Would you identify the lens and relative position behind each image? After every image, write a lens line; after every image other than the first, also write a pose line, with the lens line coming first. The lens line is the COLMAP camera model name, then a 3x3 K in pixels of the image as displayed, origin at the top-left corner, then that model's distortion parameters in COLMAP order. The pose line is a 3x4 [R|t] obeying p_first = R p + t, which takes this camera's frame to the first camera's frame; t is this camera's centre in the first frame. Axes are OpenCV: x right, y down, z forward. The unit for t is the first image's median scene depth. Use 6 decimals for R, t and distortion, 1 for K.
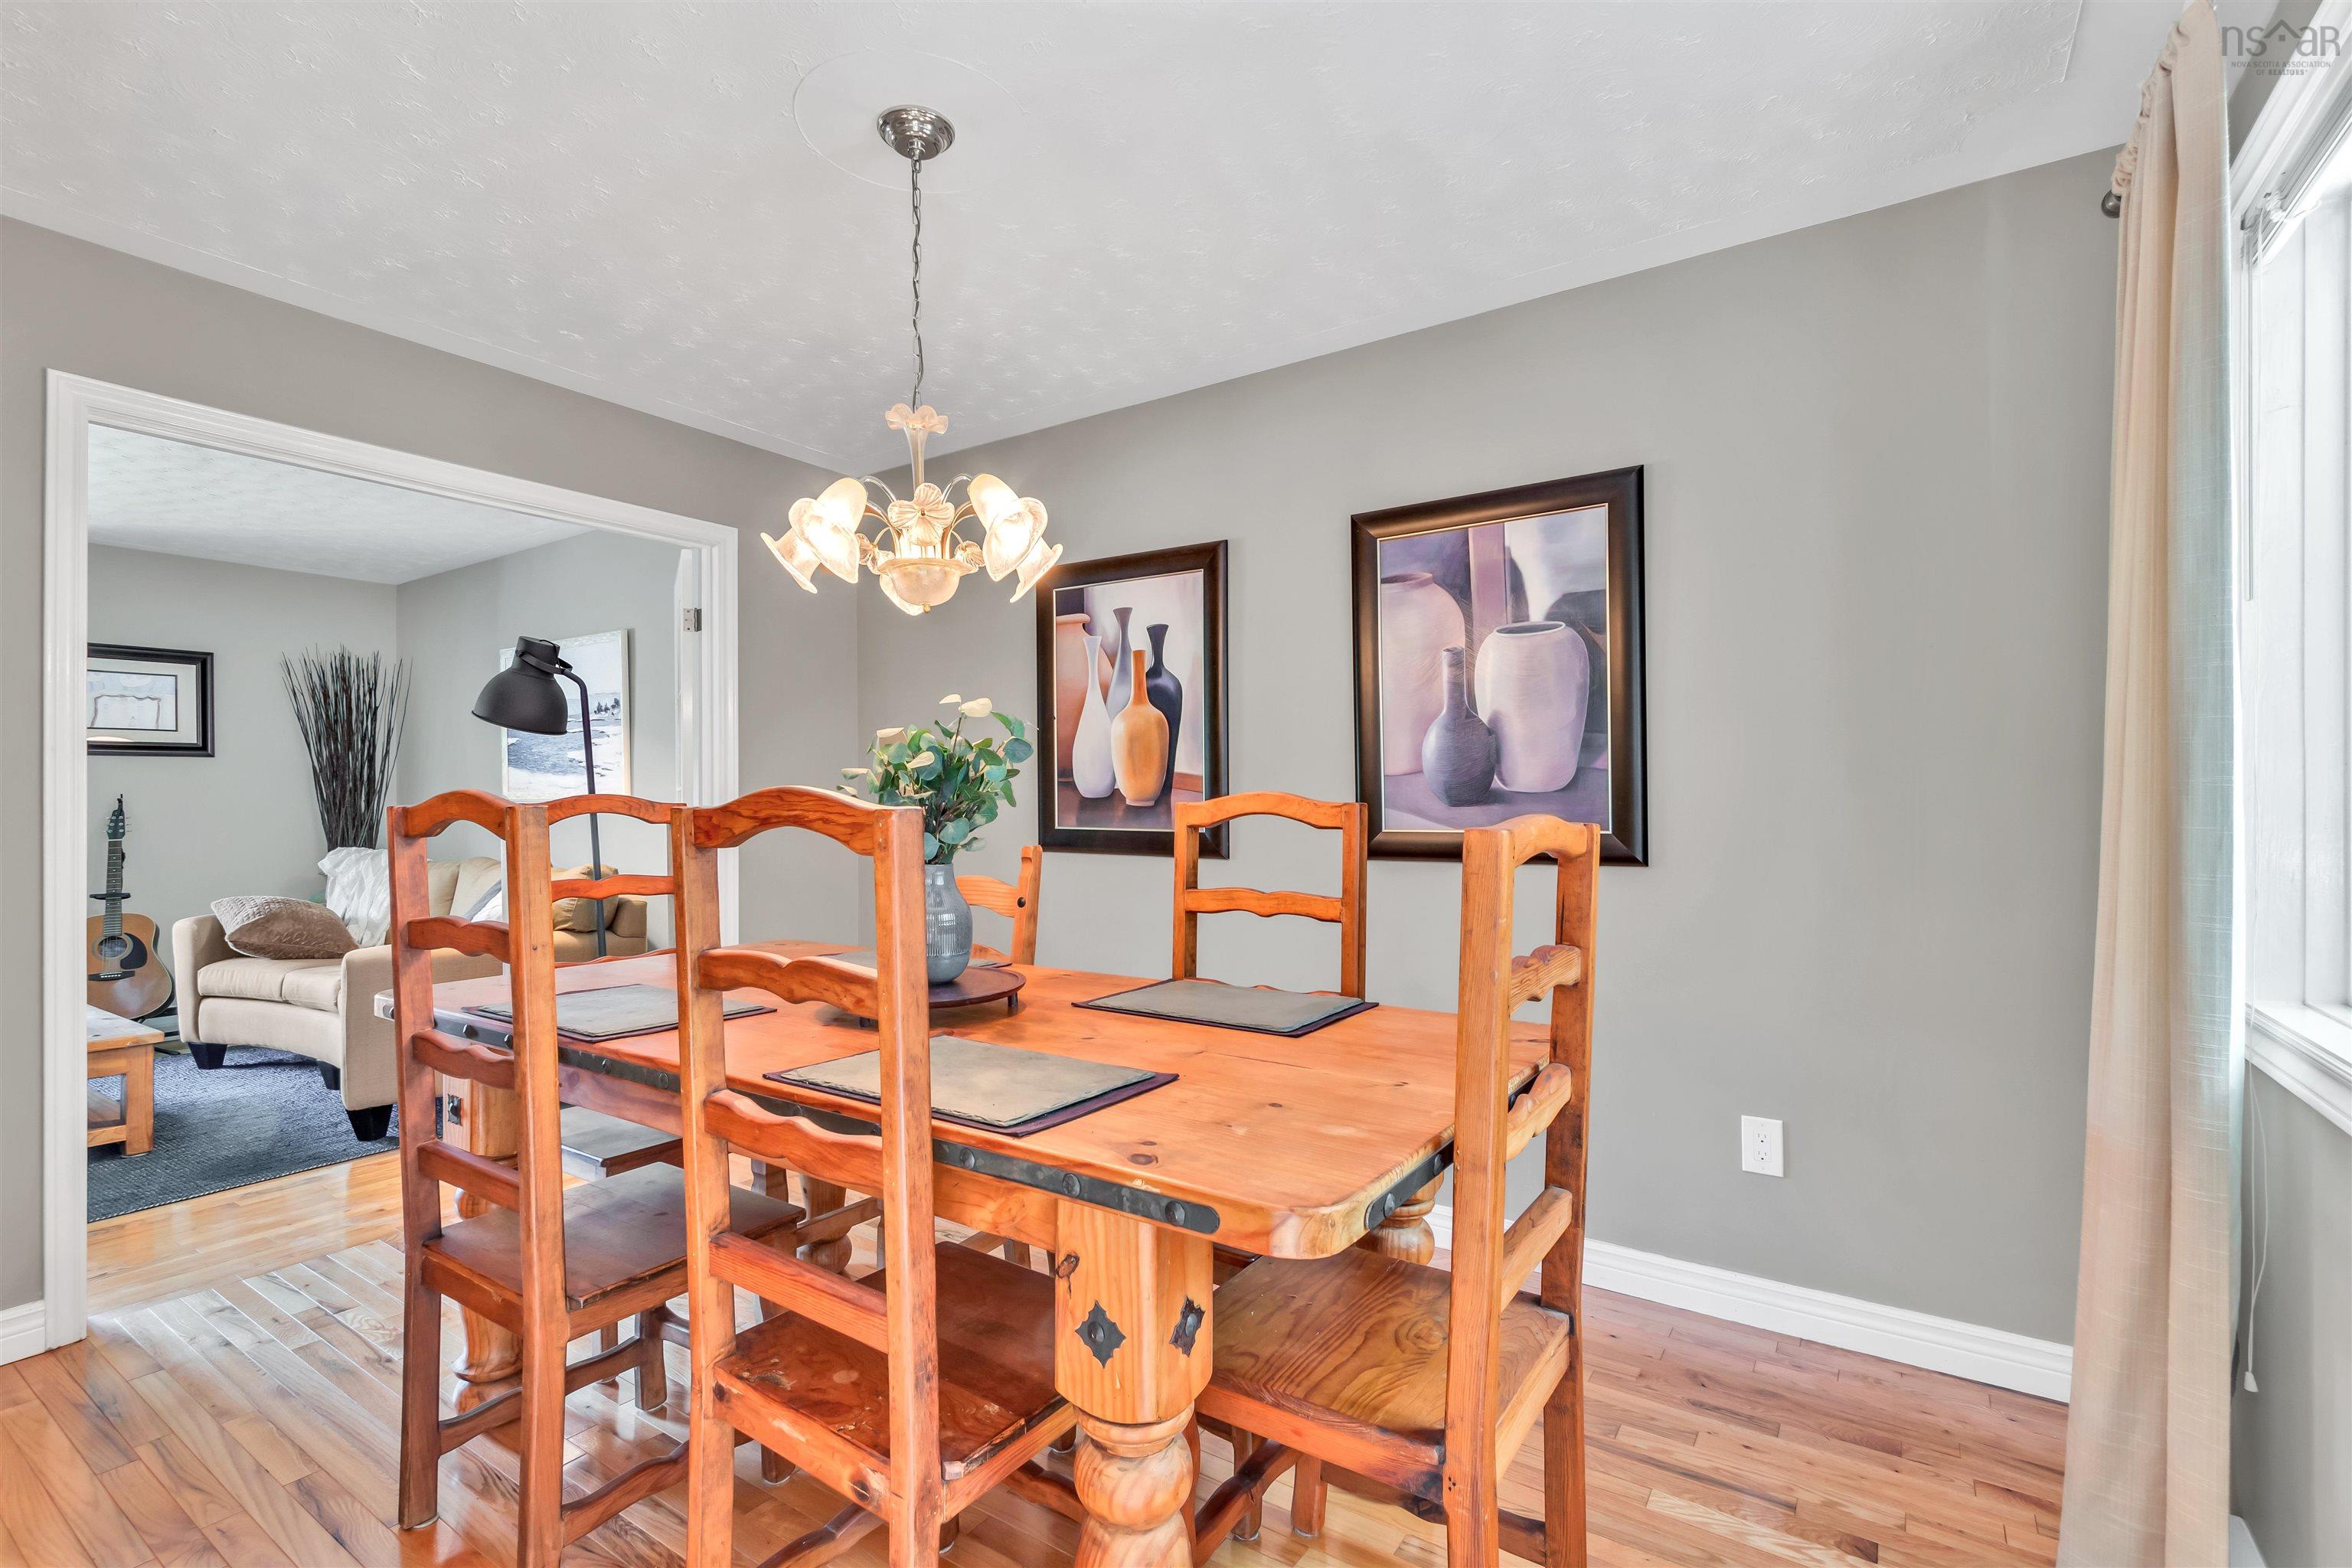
lens RADIAL K [[1084.4, 0, 1166.7], [0, 1084.4, 796.5], [0, 0, 1]] dist [-0.002305, -0.000267]
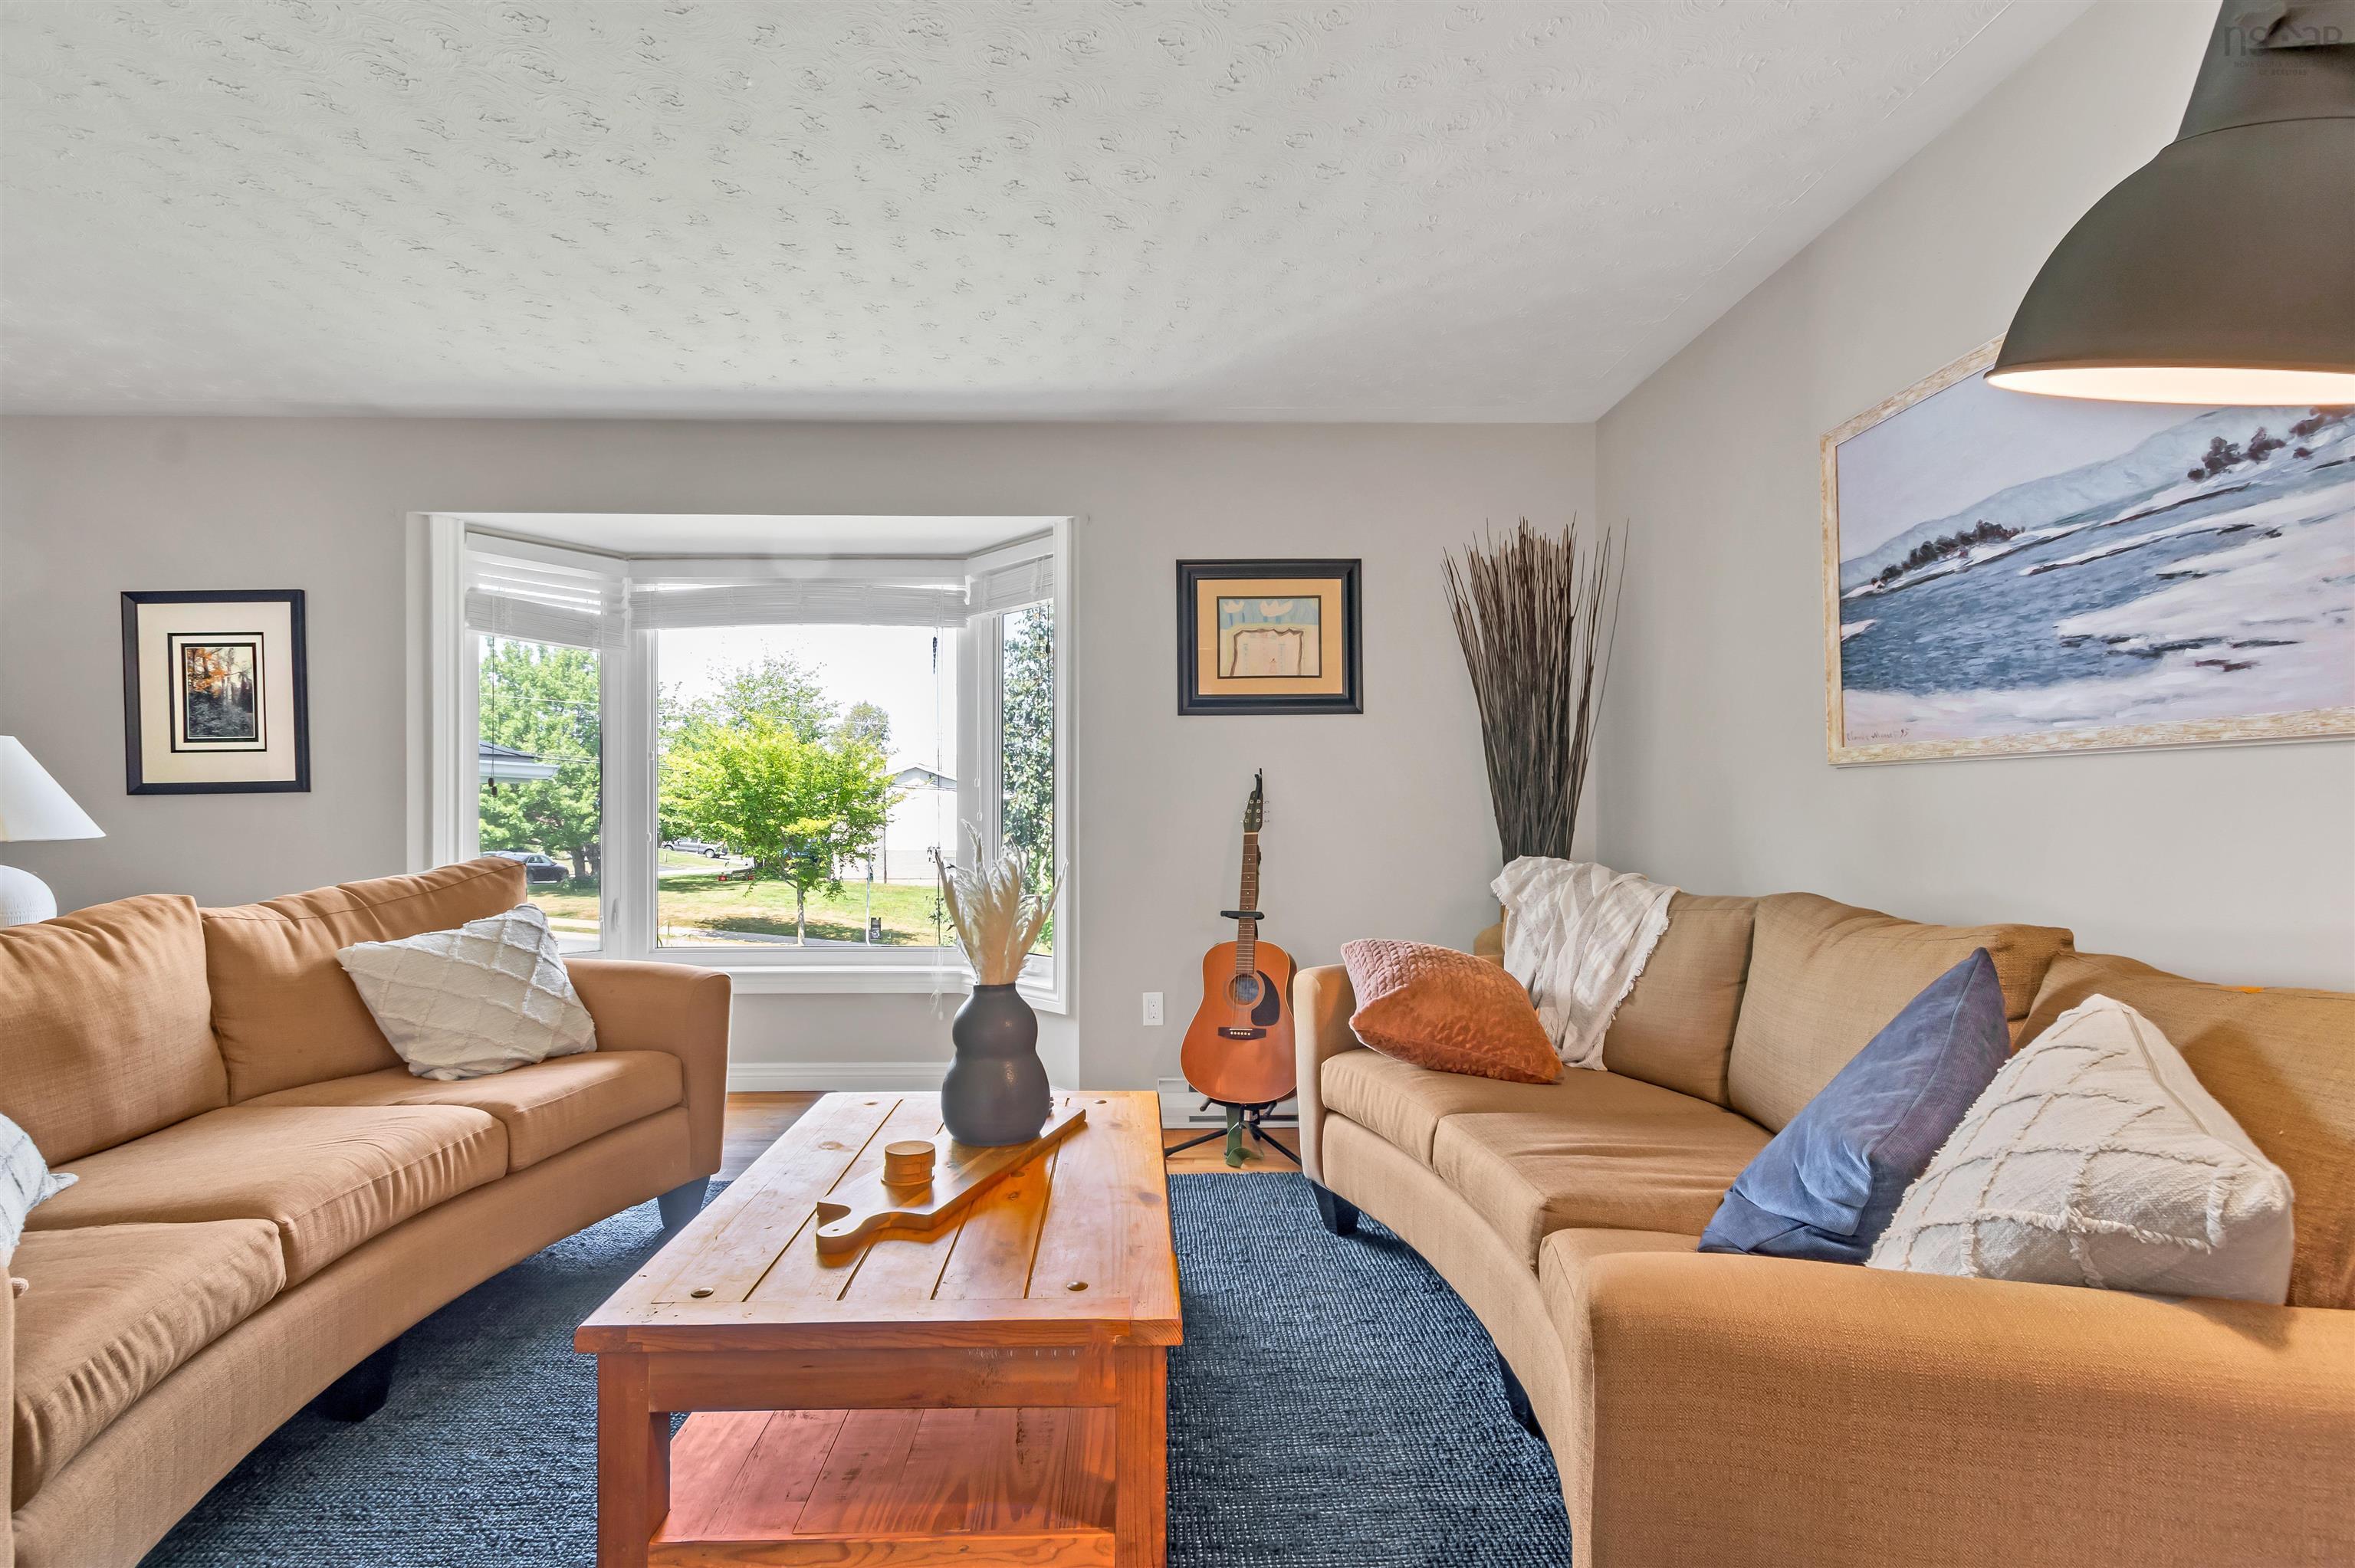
lens RADIAL K [[1085.6, 0, 1168.2], [0, 1085.6, 796.5], [0, 0, 1]] dist [-0.002305, -0.000267]
pose [[0.582462, -0.003297, -0.812851, -0.761344], [0.002287, 0.999994, -0.002417, 0.031535], [0.812855, -0.000452, 0.582466, 0.963407]]
